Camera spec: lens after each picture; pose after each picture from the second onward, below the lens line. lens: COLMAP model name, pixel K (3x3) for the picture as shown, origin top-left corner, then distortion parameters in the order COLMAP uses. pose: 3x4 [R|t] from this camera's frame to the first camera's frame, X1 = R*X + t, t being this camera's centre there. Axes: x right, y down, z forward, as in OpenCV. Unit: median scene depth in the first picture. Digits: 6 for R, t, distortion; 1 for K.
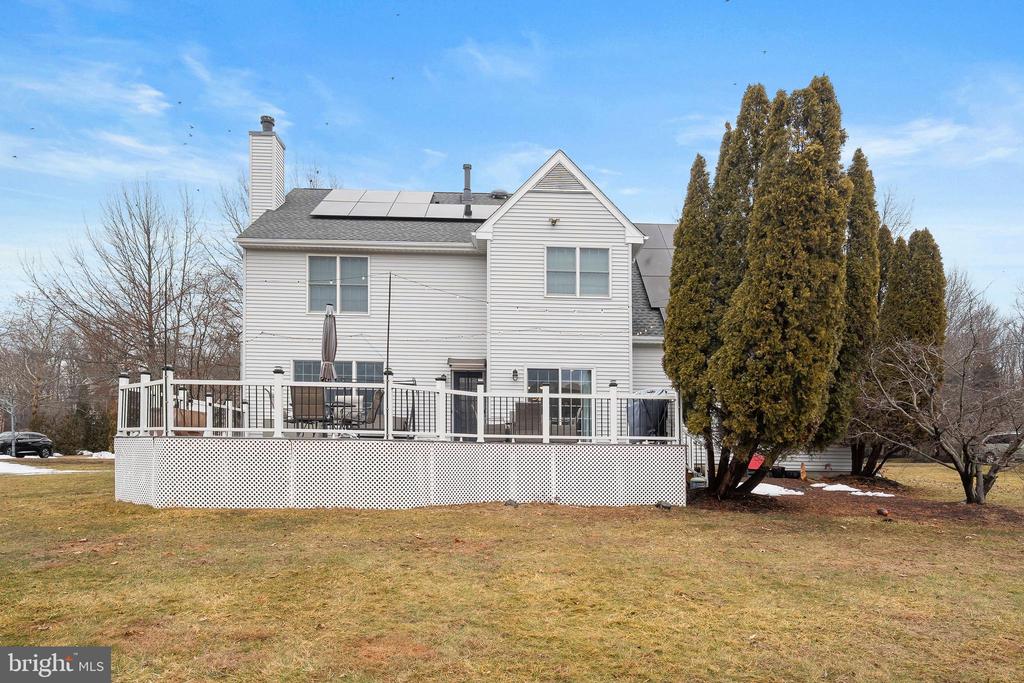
lens RADIAL K [[647.3, 0, 512.0], [0, 647.3, 341.5], [0, 0, 1]] dist [0.025215, -0.000697]
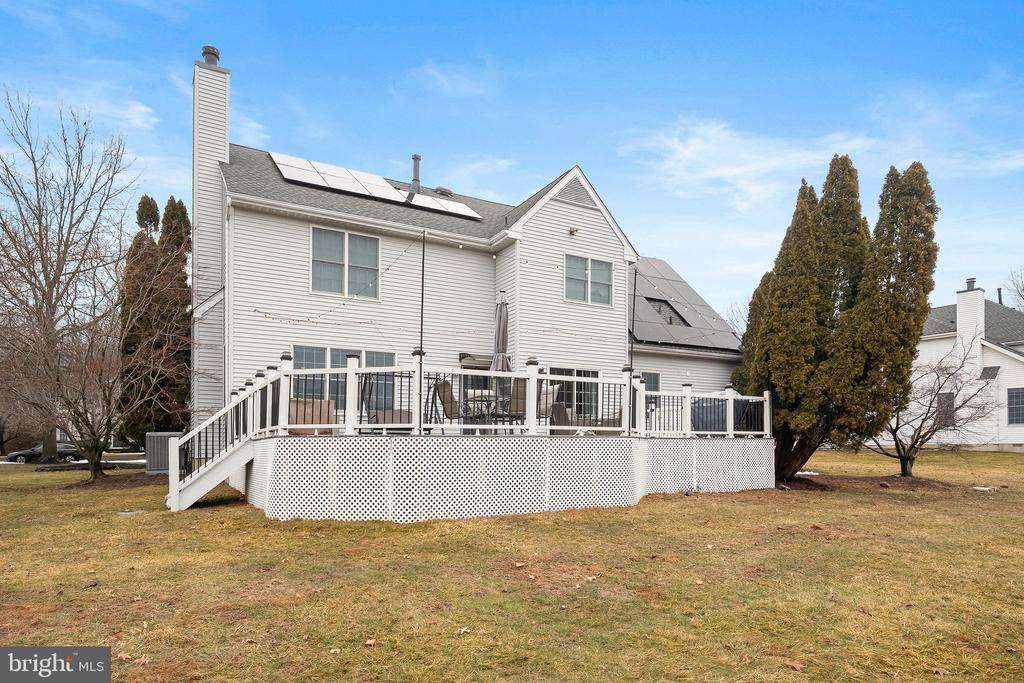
lens RADIAL K [[594.2, 0, 512.0], [0, 594.2, 360.1], [0, 0, 1]] dist [0.003614, 0.000067]
pose [[0.881507, 0.050479, 0.469464, -0.469382], [-0.064053, 0.997862, 0.012975, 0.020459], [-0.467805, -0.041508, 0.882856, 0.170190]]
